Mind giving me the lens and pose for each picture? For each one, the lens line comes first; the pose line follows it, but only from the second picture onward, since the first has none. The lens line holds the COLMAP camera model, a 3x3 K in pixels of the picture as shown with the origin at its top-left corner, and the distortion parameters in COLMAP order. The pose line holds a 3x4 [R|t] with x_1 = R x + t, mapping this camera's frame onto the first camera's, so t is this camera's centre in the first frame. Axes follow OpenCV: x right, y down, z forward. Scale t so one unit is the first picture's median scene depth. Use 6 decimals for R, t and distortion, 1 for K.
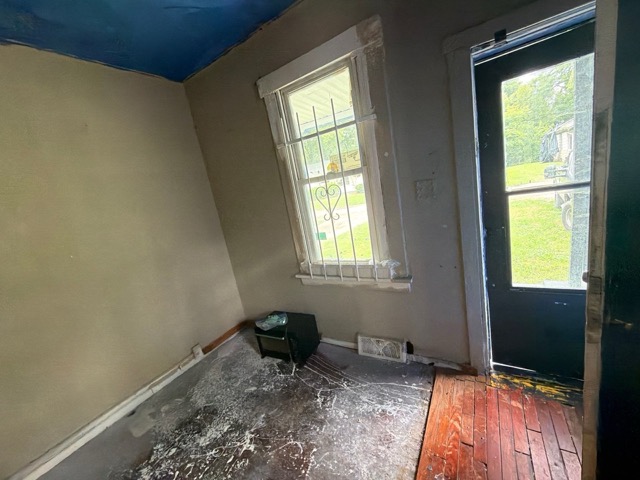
lens RADIAL K [[255.8, 0, 317.8], [0, 255.8, 239.5], [0, 0, 1]] dist [0.002347, 0.000560]
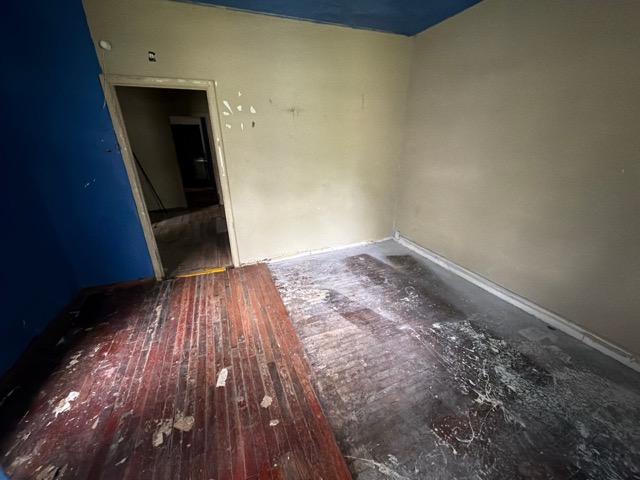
lens RADIAL K [[255.8, 0, 318.8], [0, 255.8, 241.5], [0, 0, 1]] dist [0.002347, 0.000560]
pose [[-0.579194, 0.465712, -0.669064, 0.457428], [-0.044399, 0.801506, 0.596336, -0.246910], [0.813980, 0.375100, -0.443550, 0.645369]]
